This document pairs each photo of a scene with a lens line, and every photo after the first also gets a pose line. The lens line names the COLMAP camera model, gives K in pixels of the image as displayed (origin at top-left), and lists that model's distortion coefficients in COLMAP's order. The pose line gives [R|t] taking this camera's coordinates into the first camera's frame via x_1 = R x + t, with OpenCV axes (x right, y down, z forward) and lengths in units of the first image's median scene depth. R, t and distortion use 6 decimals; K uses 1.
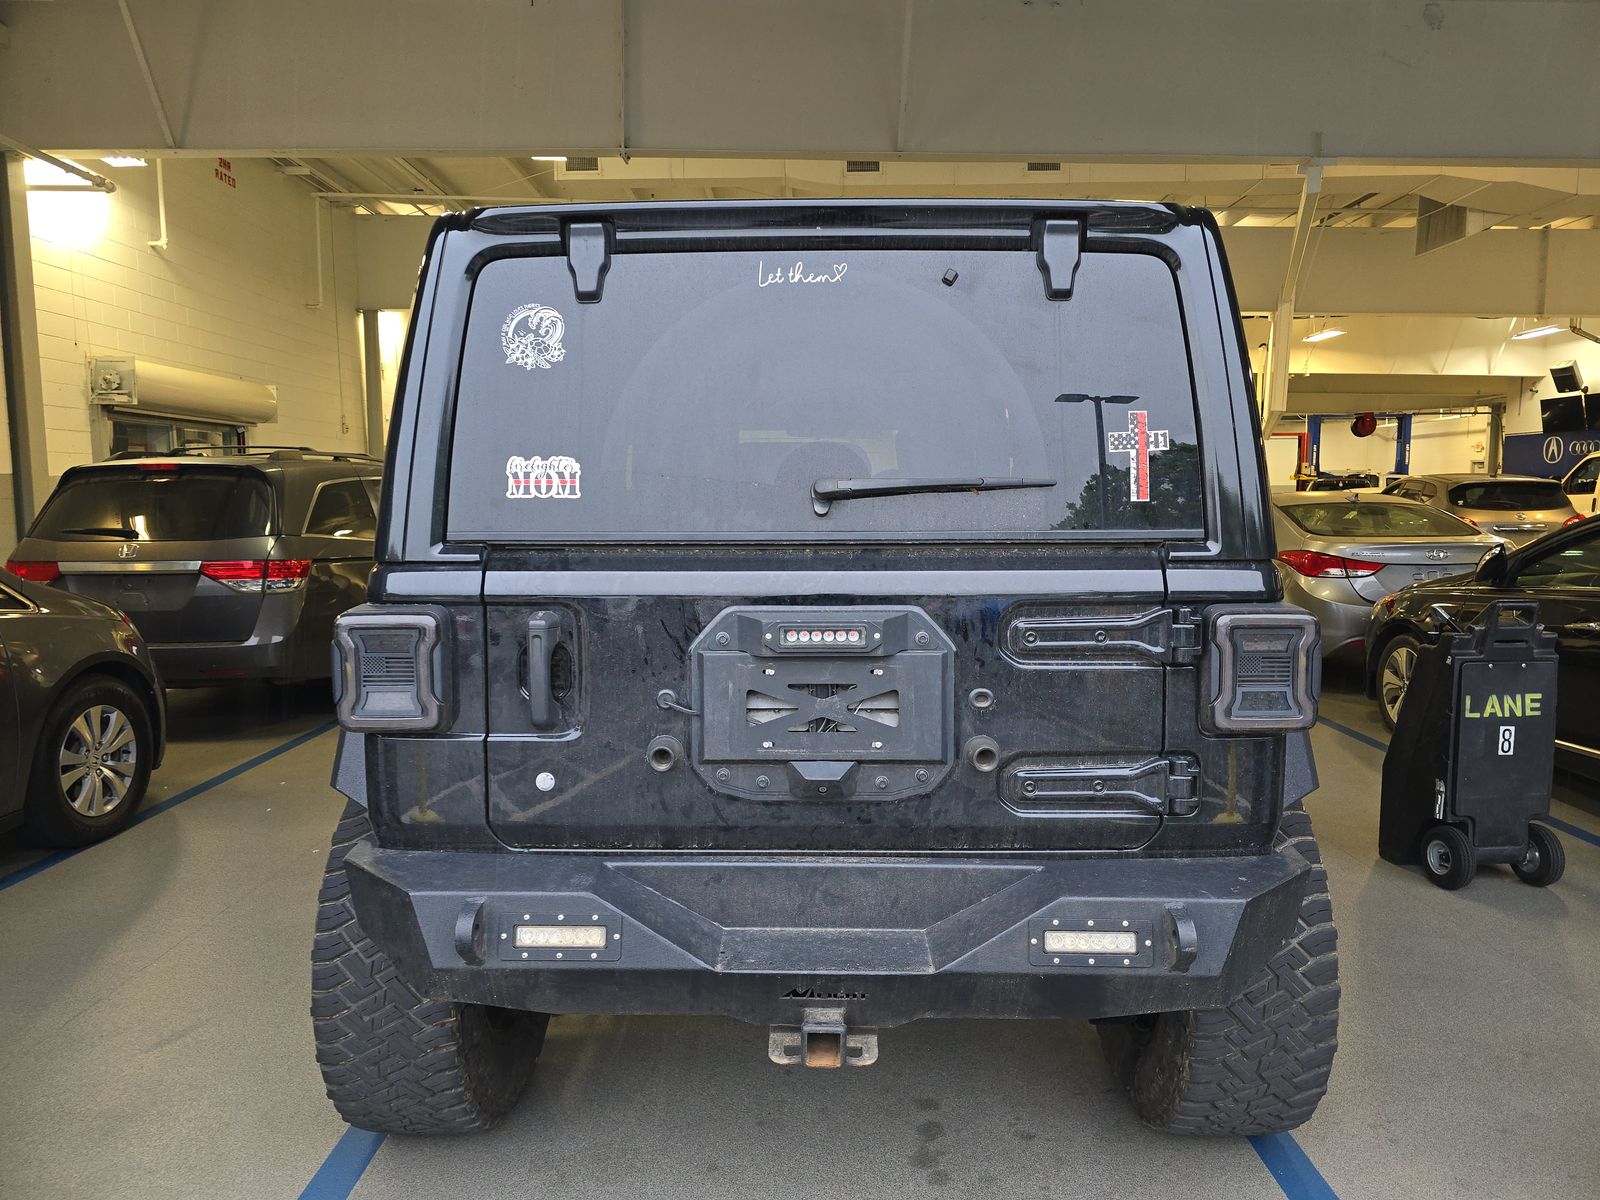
lens RADIAL K [[1069.0, 0, 800.0], [0, 1069.0, 600.0], [0, 0, 1]] dist [0.036862, -0.035068]
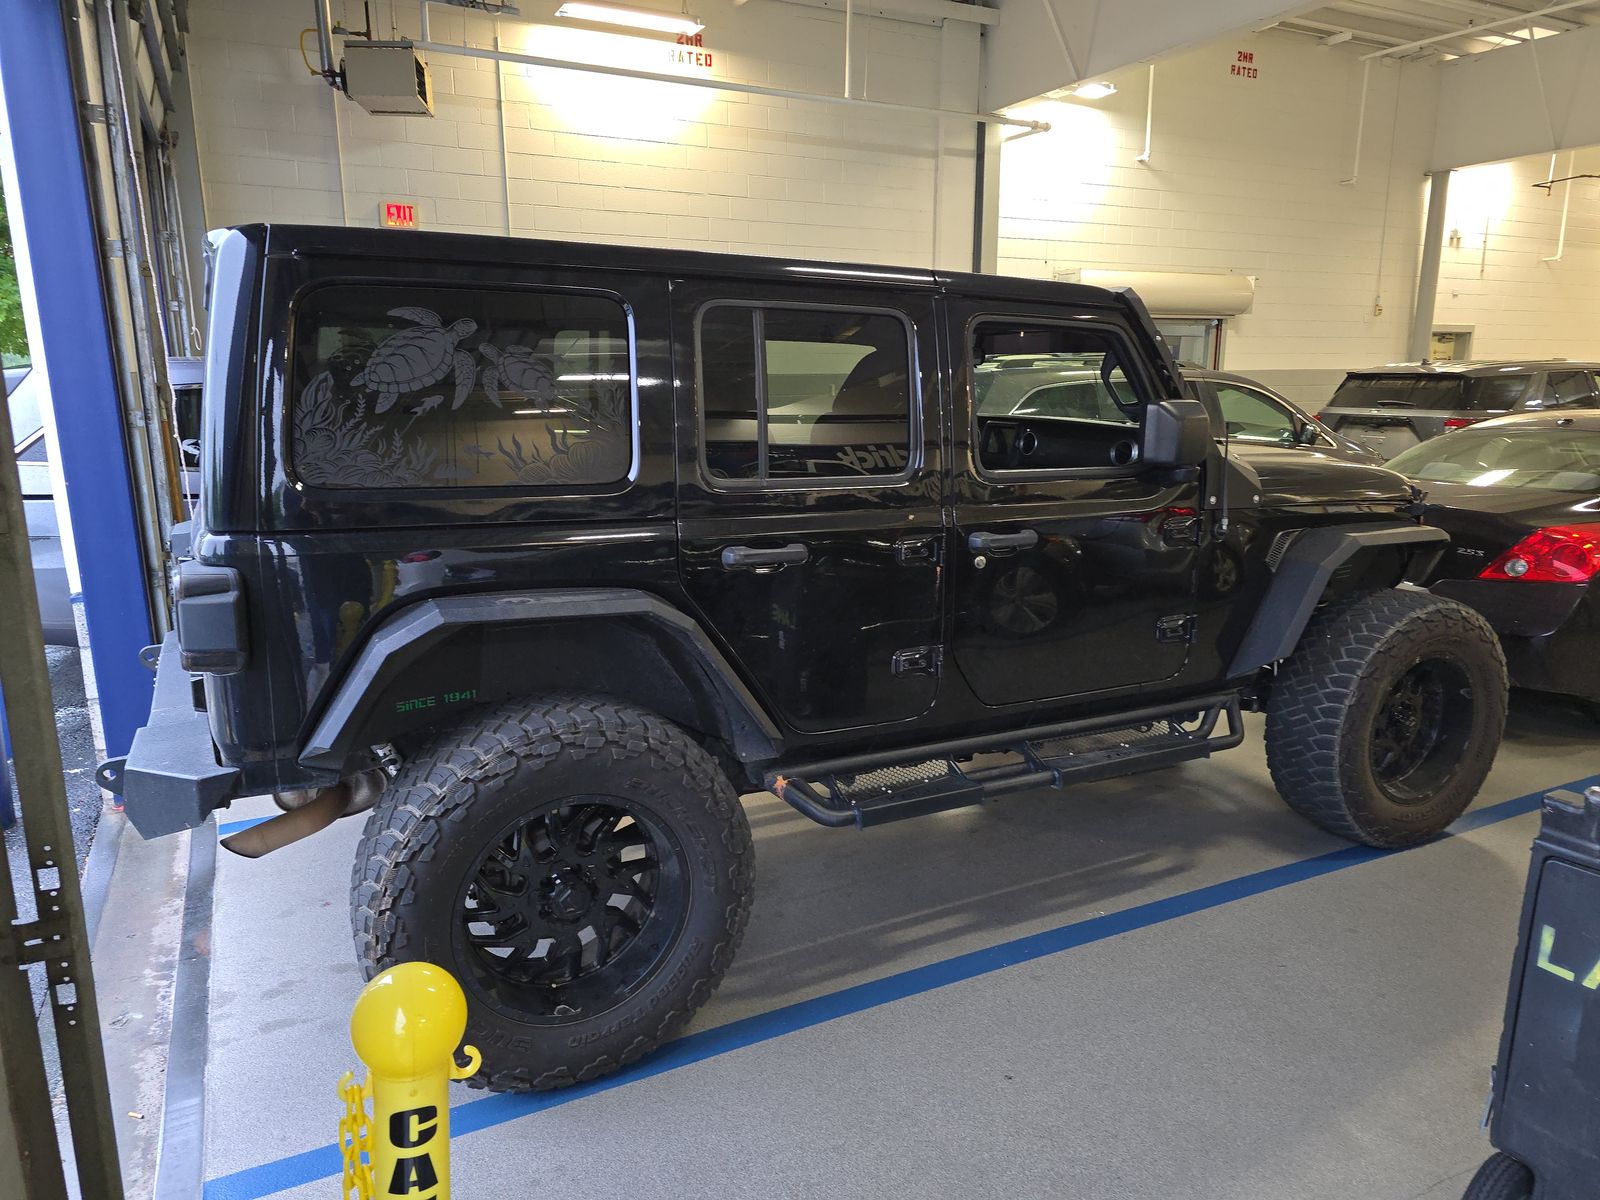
lens RADIAL K [[1069.0, 0, 800.0], [0, 1069.0, 600.0], [0, 0, 1]] dist [0.036862, -0.035068]
pose [[0.414653, 0.190421, -0.889833, 0.311559], [-0.087826, 0.981670, 0.169148, -0.033529], [0.905732, 0.008013, 0.423776, 0.188388]]
